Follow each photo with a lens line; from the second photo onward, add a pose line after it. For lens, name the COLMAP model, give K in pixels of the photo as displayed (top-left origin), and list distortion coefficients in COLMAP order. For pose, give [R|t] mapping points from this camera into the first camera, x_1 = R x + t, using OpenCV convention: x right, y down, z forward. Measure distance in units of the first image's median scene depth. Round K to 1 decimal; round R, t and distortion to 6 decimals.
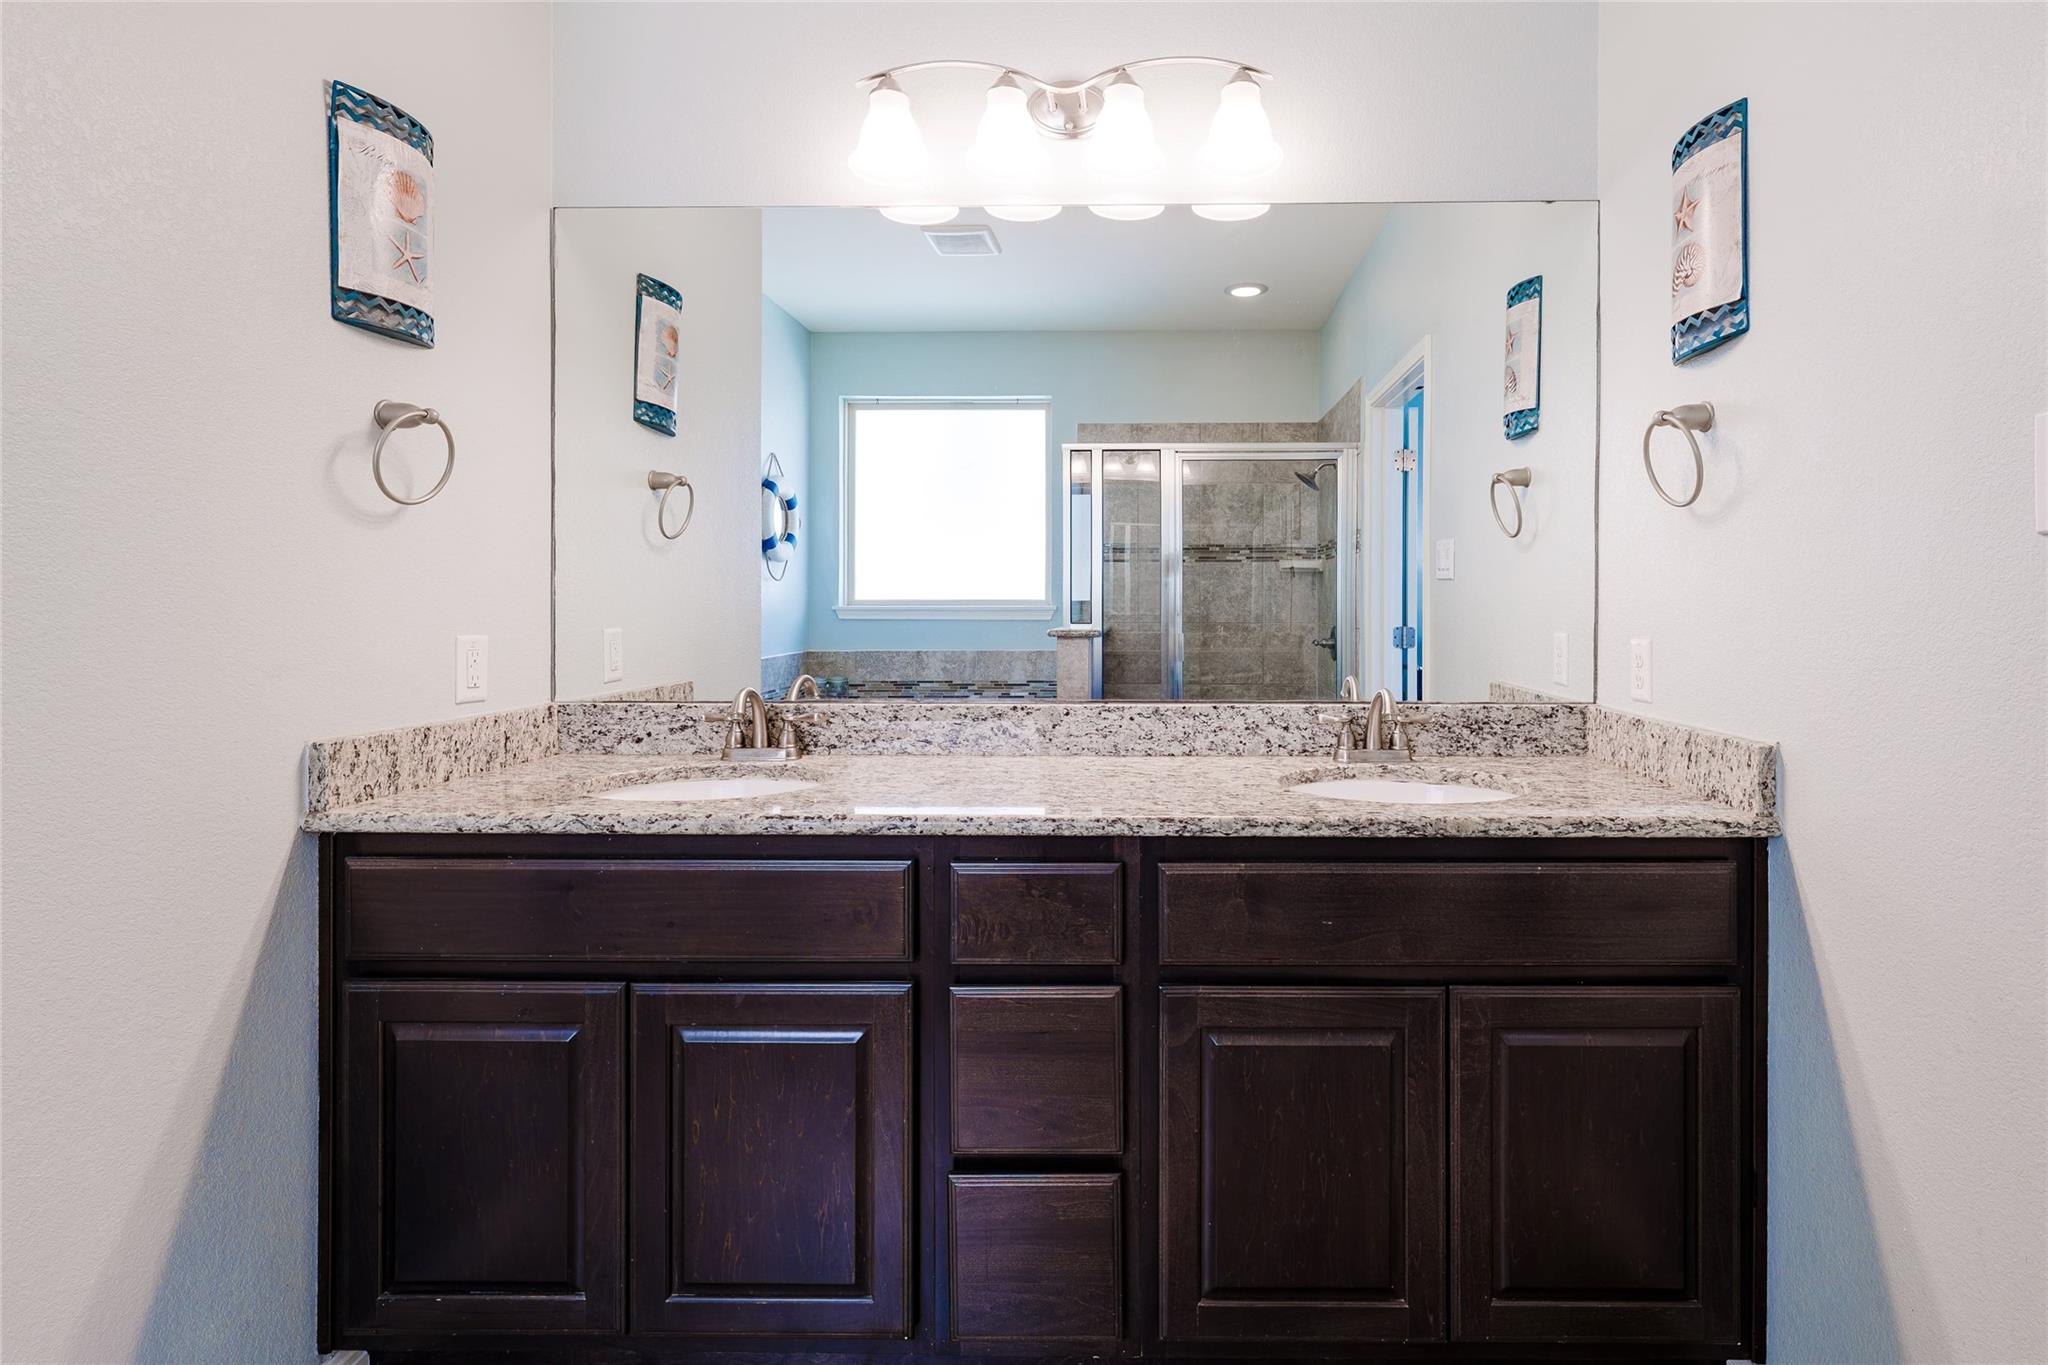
lens RADIAL K [[977.5, 0, 1027.3], [0, 977.5, 601.2], [0, 0, 1]] dist [0.002243, -0.000086]
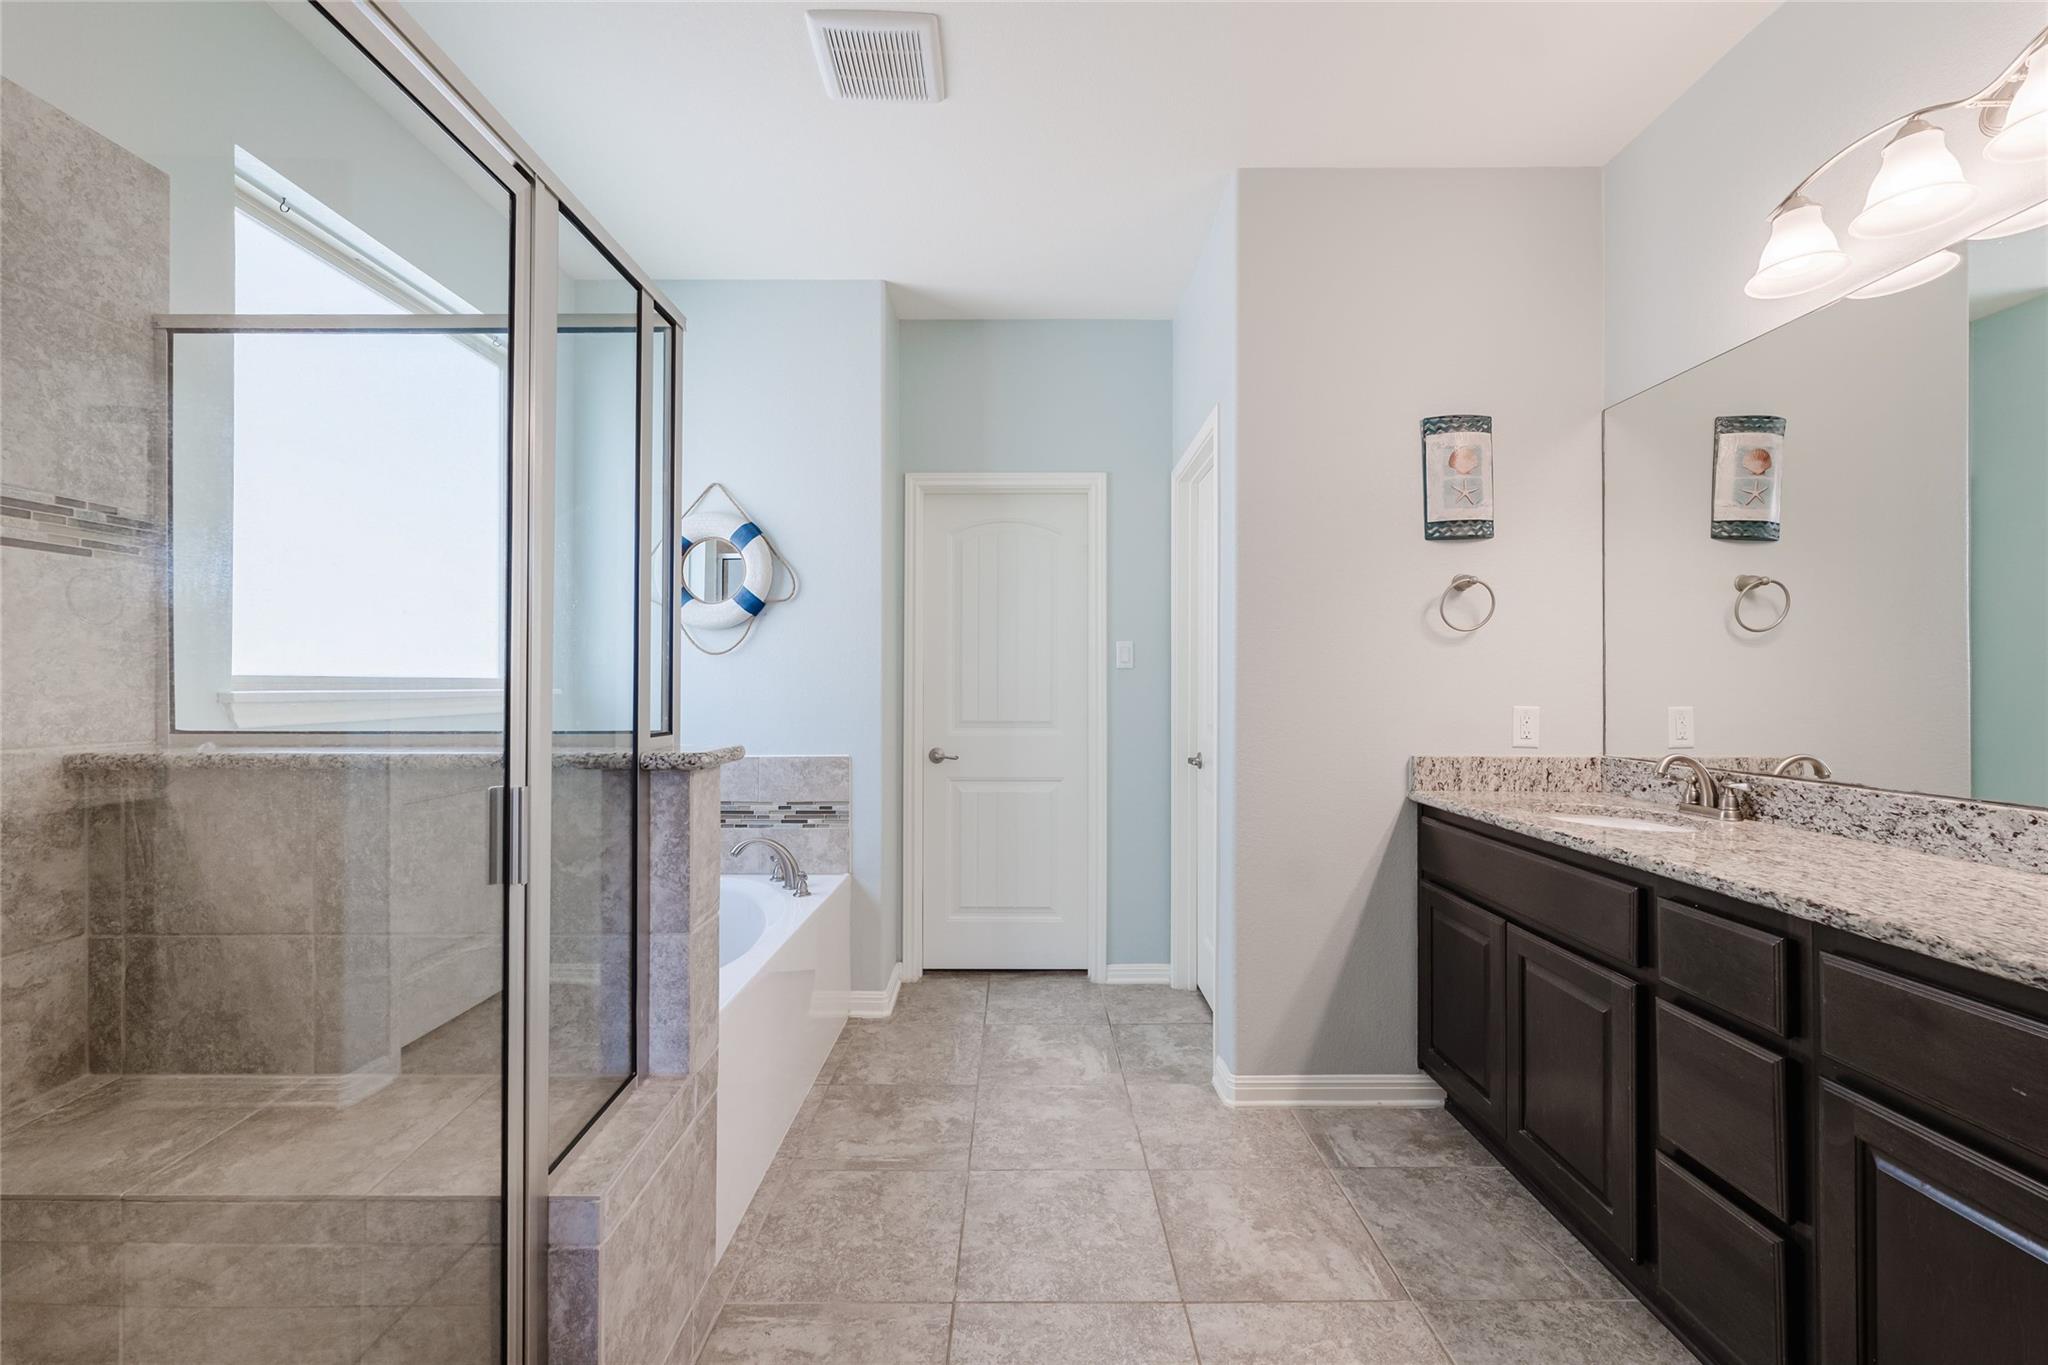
lens RADIAL K [[835.0, 0, 1021.6], [0, 835.0, 679.6], [0, 0, 1]] dist [0.003028, 0.000276]
pose [[0.008753, -0.007271, -0.999935, 0.811711], [-0.000891, 0.999973, -0.007279, 0.001352], [0.999961, 0.000955, 0.008746, 0.155321]]
